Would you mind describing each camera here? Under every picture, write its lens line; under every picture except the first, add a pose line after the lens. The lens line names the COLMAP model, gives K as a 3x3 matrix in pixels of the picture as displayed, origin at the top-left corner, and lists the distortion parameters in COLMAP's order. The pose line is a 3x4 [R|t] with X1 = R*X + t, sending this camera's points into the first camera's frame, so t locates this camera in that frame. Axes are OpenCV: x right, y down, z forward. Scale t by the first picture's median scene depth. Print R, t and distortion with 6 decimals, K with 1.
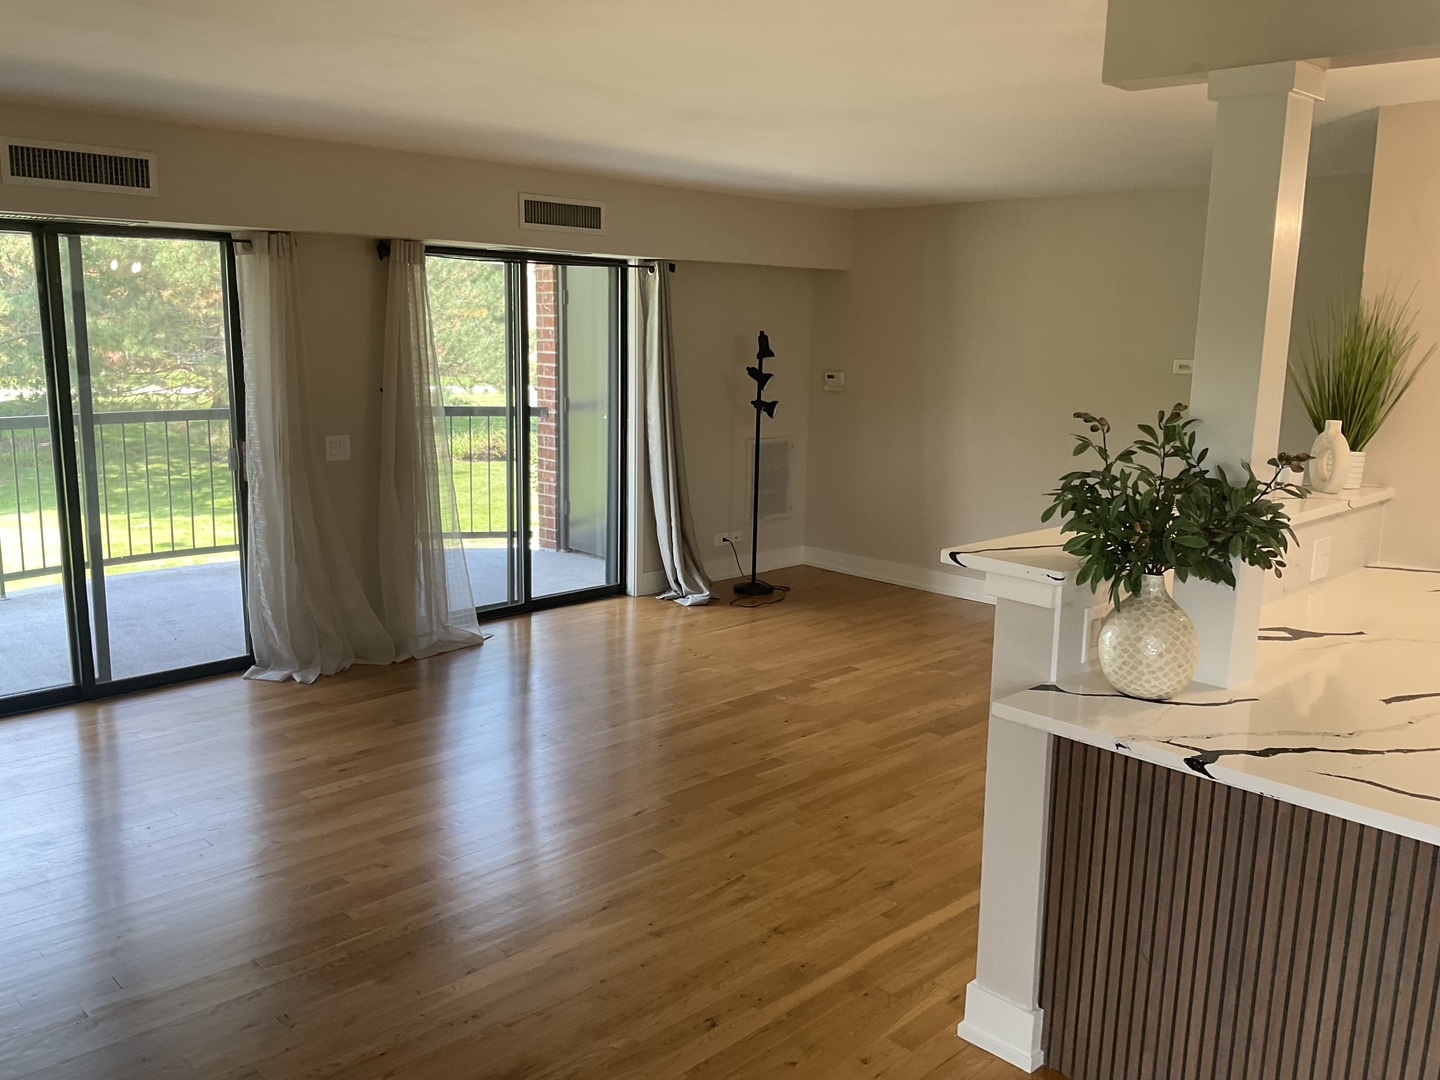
lens RADIAL K [[1195.9, 0, 727.0], [0, 1195.9, 536.1], [0, 0, 1]] dist [0.065483, -0.111648]
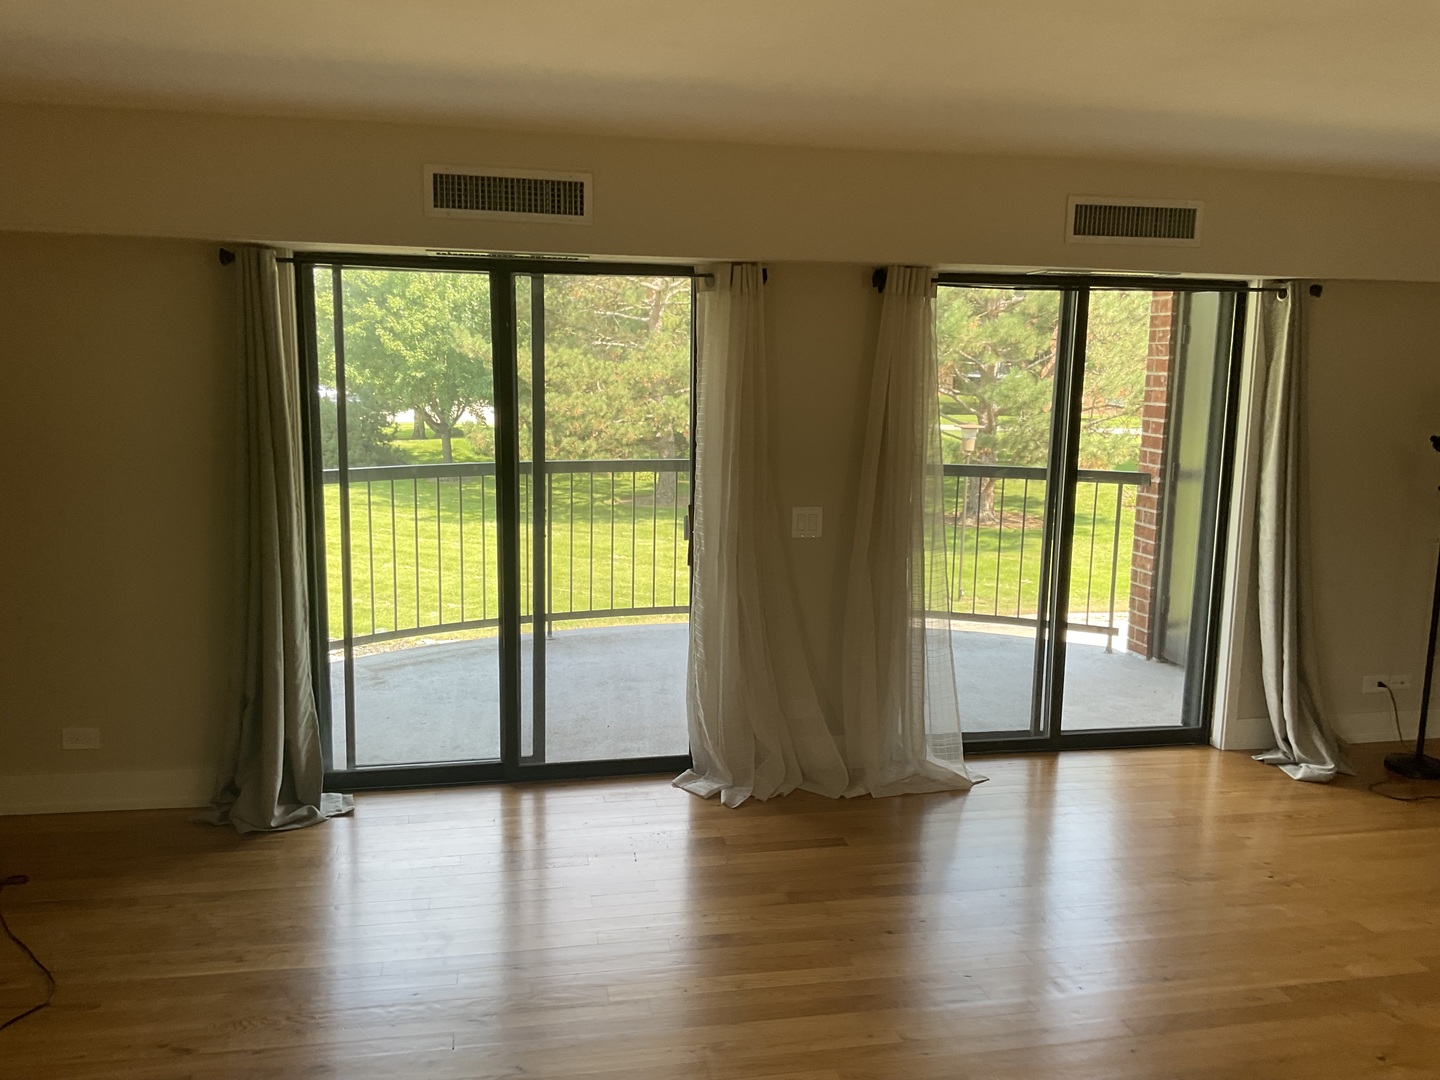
lens RADIAL K [[1195.9, 0, 712.4], [0, 1195.9, 518.1], [0, 0, 1]] dist [0.065483, -0.111648]
pose [[0.829560, 0.074942, -0.553366, 0.059840], [-0.100543, 0.994804, -0.016001, -0.045298], [0.549291, 0.068911, 0.832785, 0.230603]]
